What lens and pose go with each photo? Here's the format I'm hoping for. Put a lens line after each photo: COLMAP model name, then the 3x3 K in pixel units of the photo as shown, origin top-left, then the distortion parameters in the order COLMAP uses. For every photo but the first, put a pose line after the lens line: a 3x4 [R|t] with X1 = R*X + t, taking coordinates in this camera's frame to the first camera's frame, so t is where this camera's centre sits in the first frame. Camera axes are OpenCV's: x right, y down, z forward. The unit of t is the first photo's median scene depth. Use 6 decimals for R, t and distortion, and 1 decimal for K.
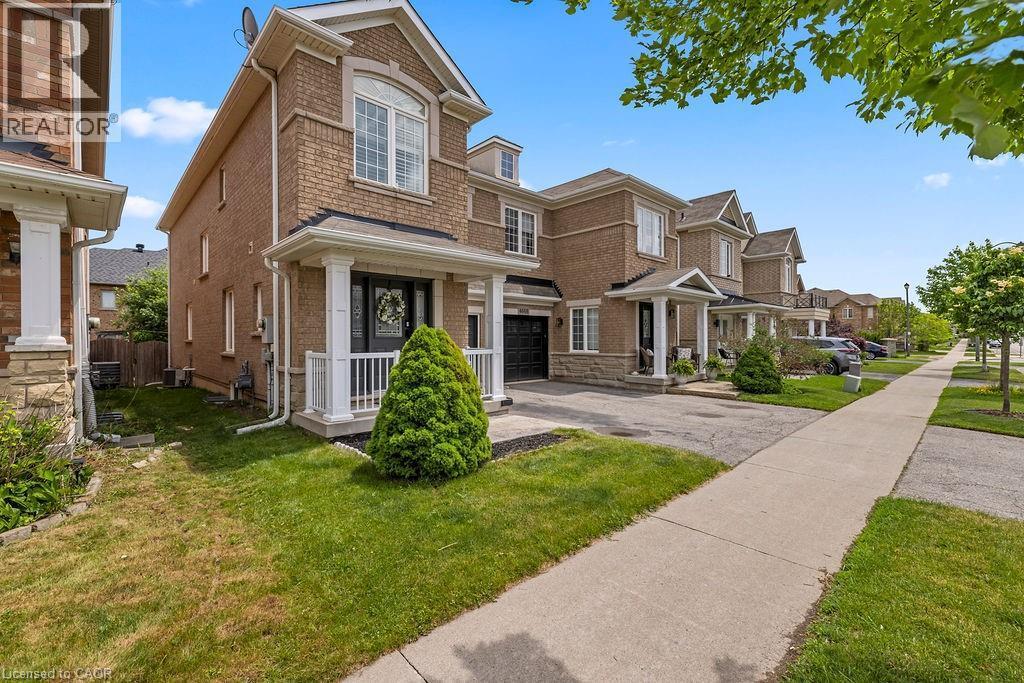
lens RADIAL K [[418.4, 0, 506.4], [0, 418.4, 340.5], [0, 0, 1]] dist [0.000843, 0.000228]
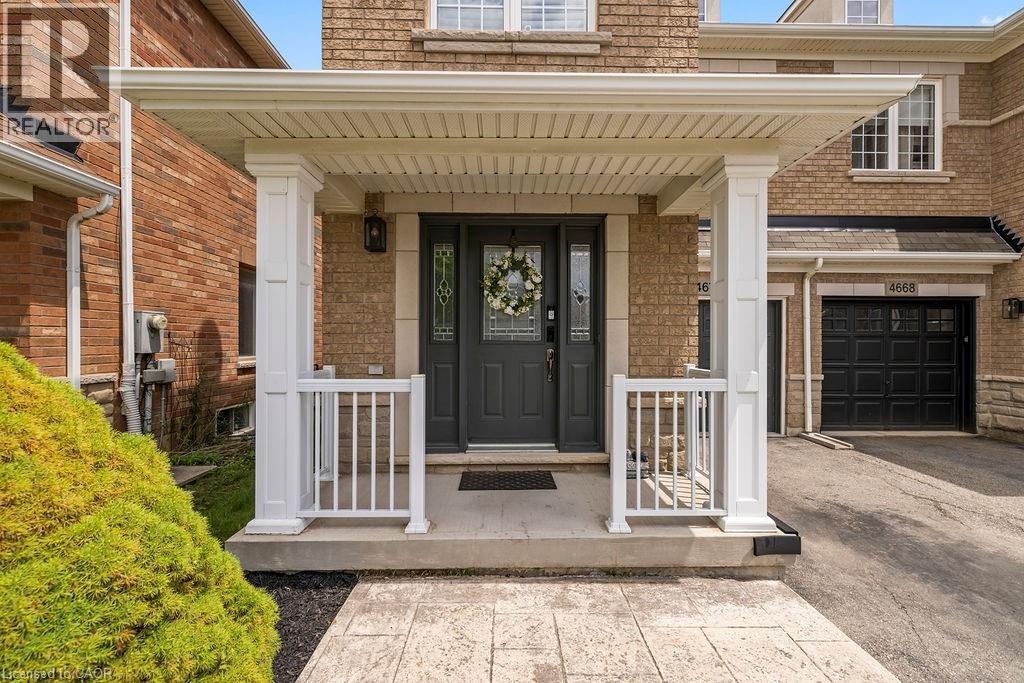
lens RADIAL K [[418.4, 0, 529.3], [0, 418.4, 342.5], [0, 0, 1]] dist [0.000843, 0.000228]
pose [[0.749357, 0.005893, -0.662140, 0.065695], [-0.007631, 0.999971, 0.000264, -0.006281], [0.662122, 0.004855, 0.749380, 0.588241]]
